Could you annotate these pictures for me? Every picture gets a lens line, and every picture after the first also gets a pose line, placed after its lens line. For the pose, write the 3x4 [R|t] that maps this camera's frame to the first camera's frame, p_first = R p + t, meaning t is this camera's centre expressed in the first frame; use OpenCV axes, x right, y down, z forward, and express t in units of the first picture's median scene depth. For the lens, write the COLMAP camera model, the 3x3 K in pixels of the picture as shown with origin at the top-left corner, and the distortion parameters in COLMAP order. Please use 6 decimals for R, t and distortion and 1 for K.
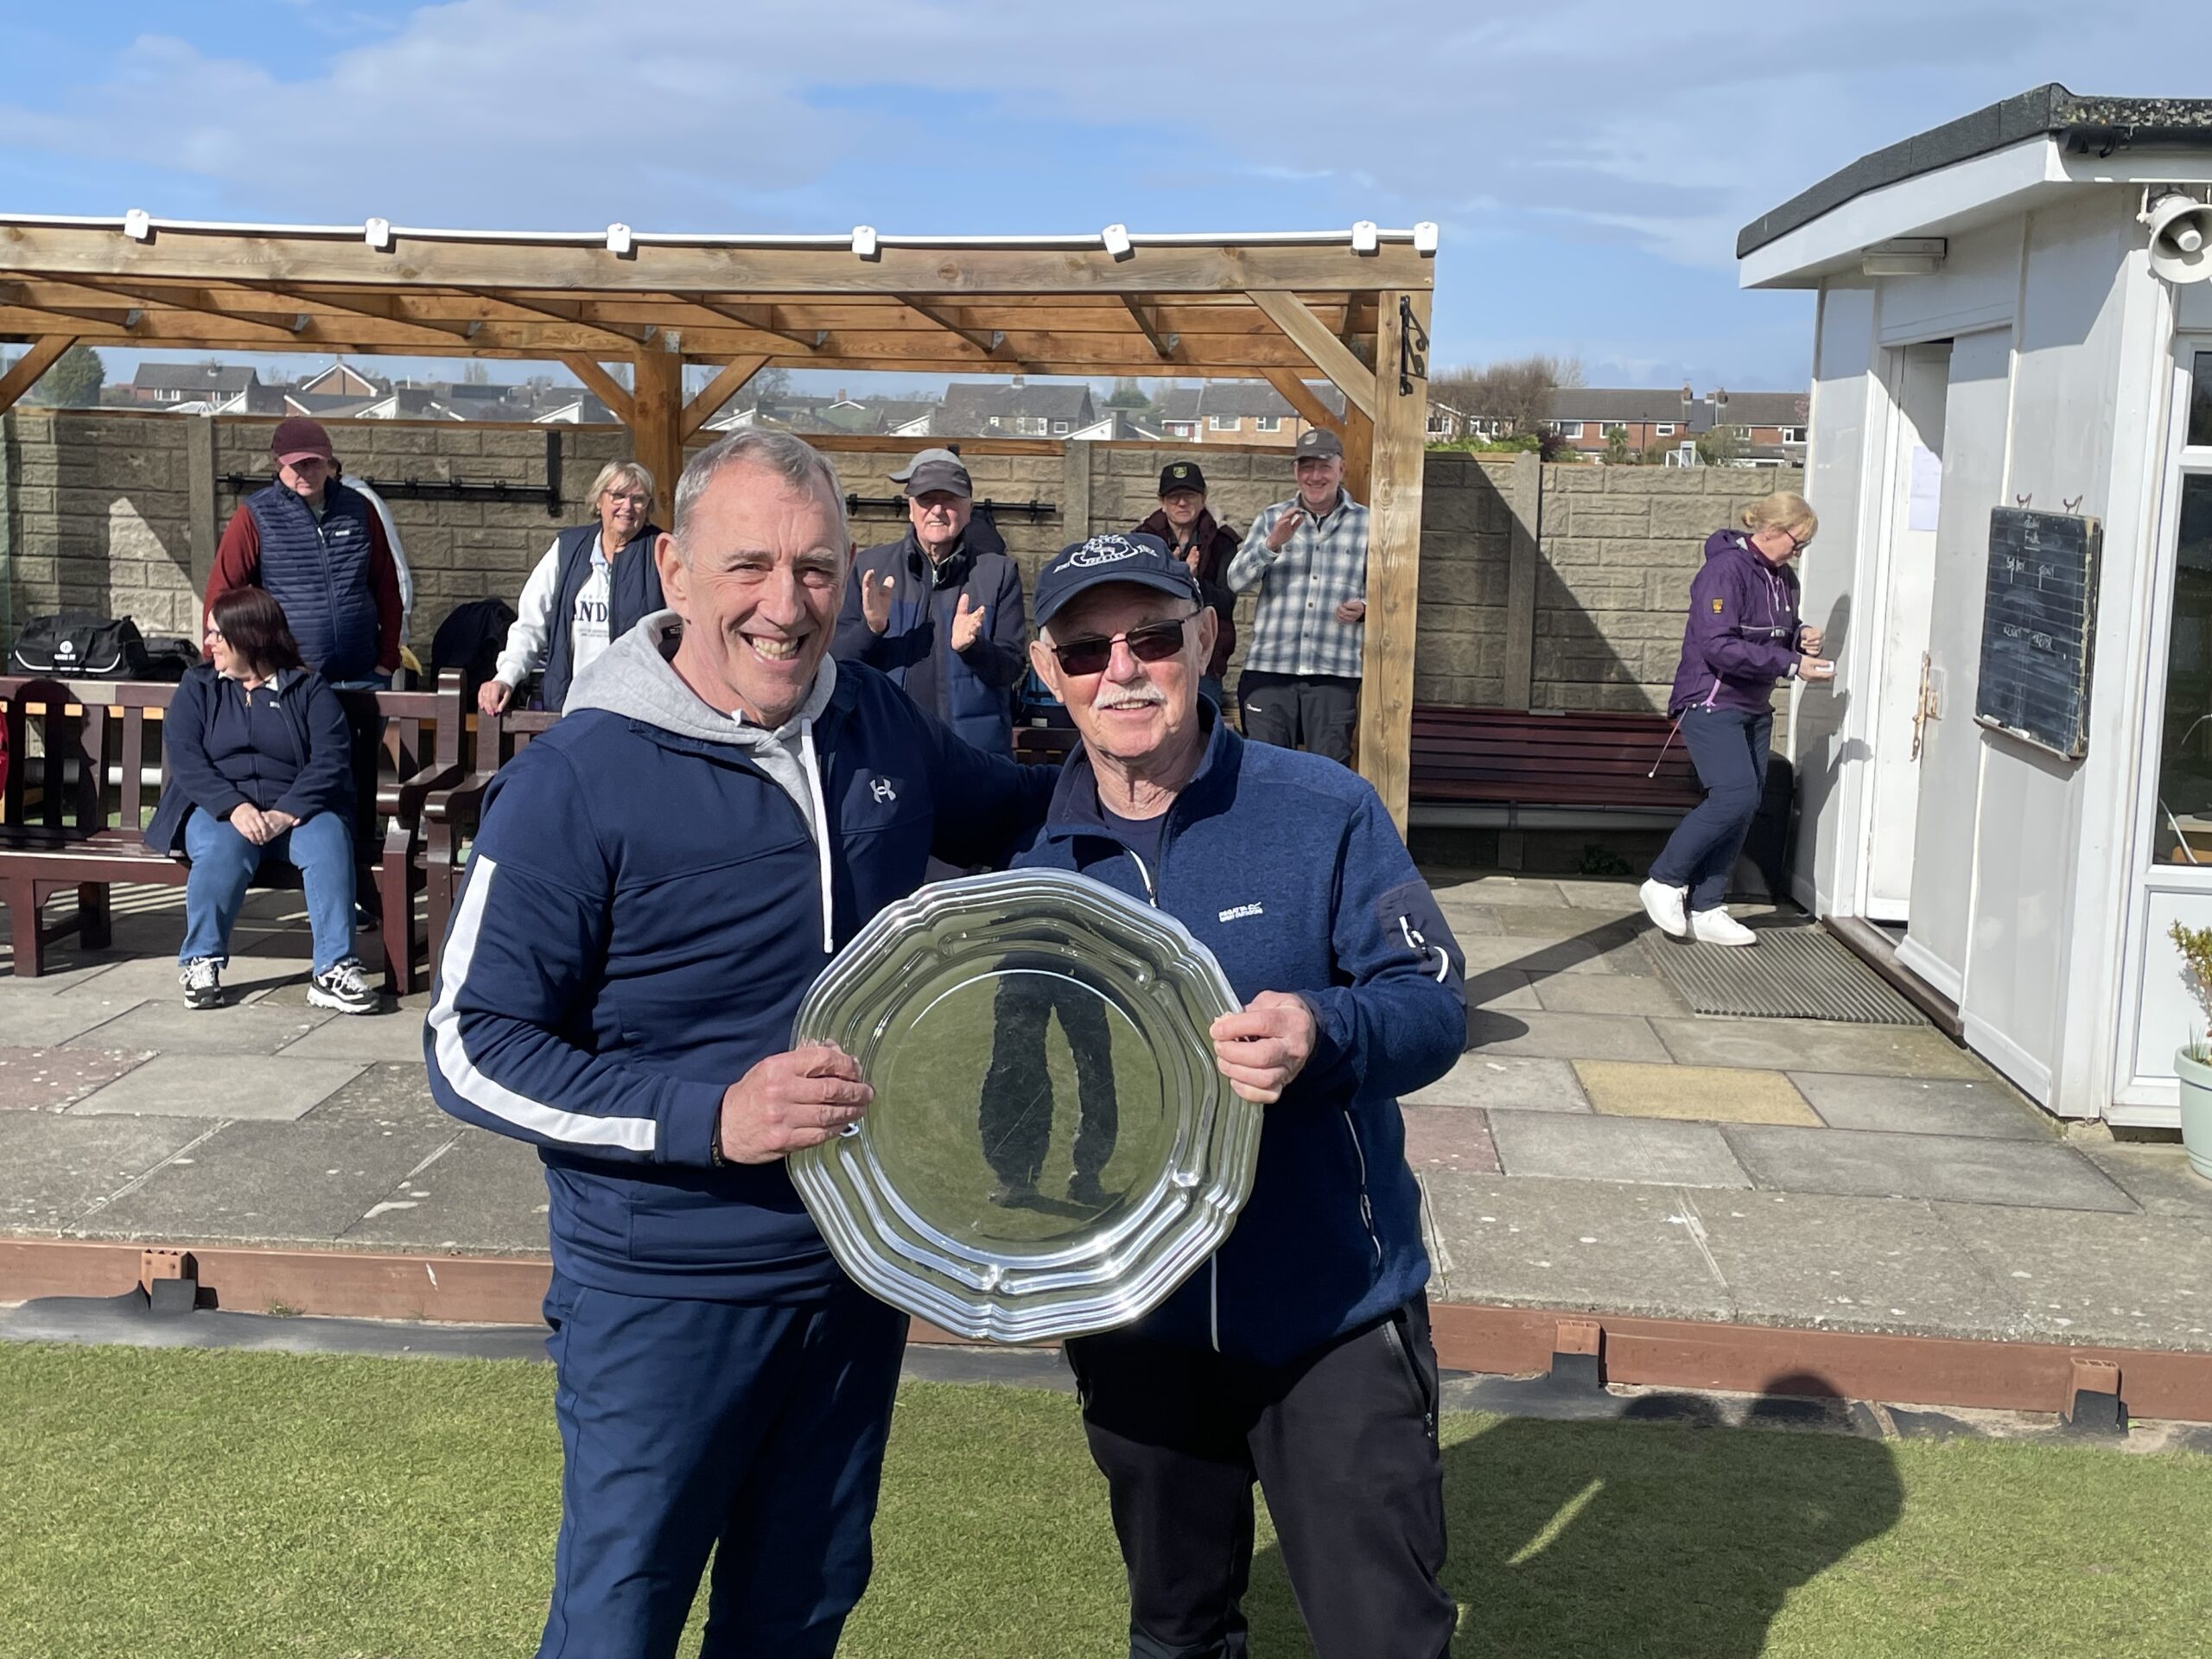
lens RADIAL K [[2471.3, 0, 1081.6], [0, 2471.3, 827.4], [0, 0, 1]] dist [0.066414, 0.000000]
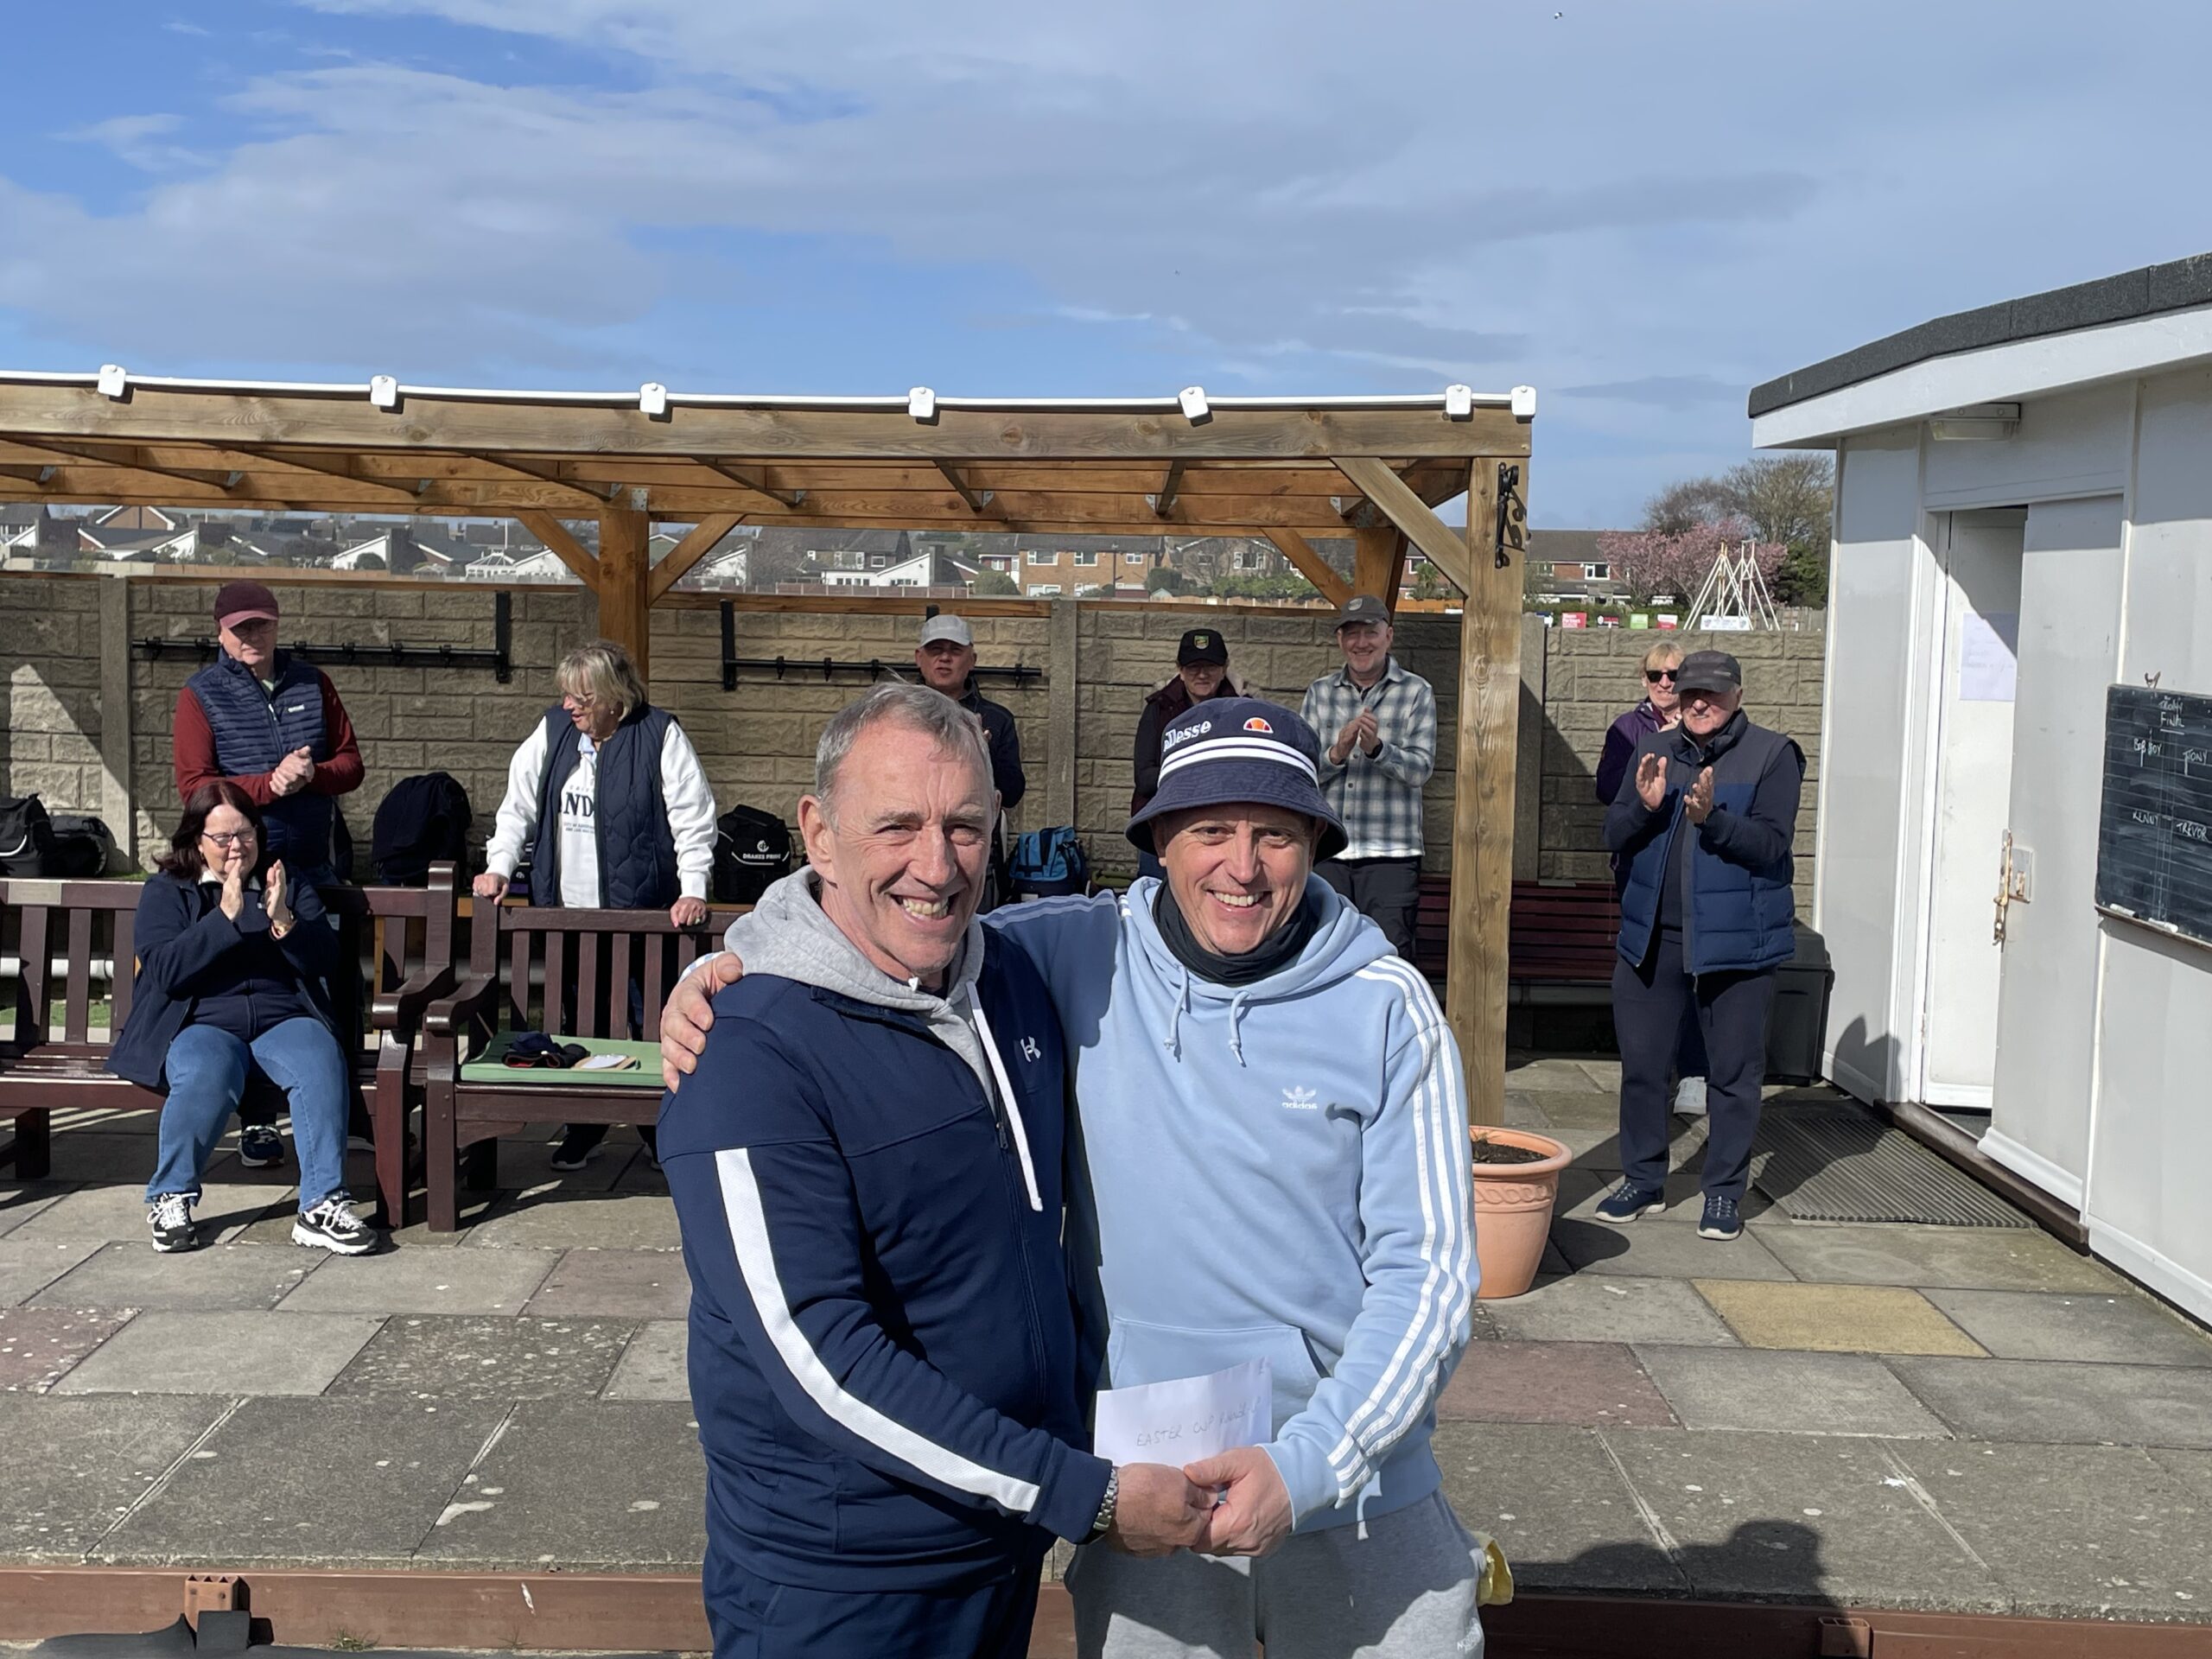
lens RADIAL K [[2471.3, 0, 1063.5], [0, 2471.3, 824.7], [0, 0, 1]] dist [0.066414, 0.000000]
pose [[0.997200, -0.007358, 0.074421, -0.102375], [0.011289, 0.998554, -0.052551, -0.029249], [-0.073927, 0.053244, 0.995841, 0.082202]]
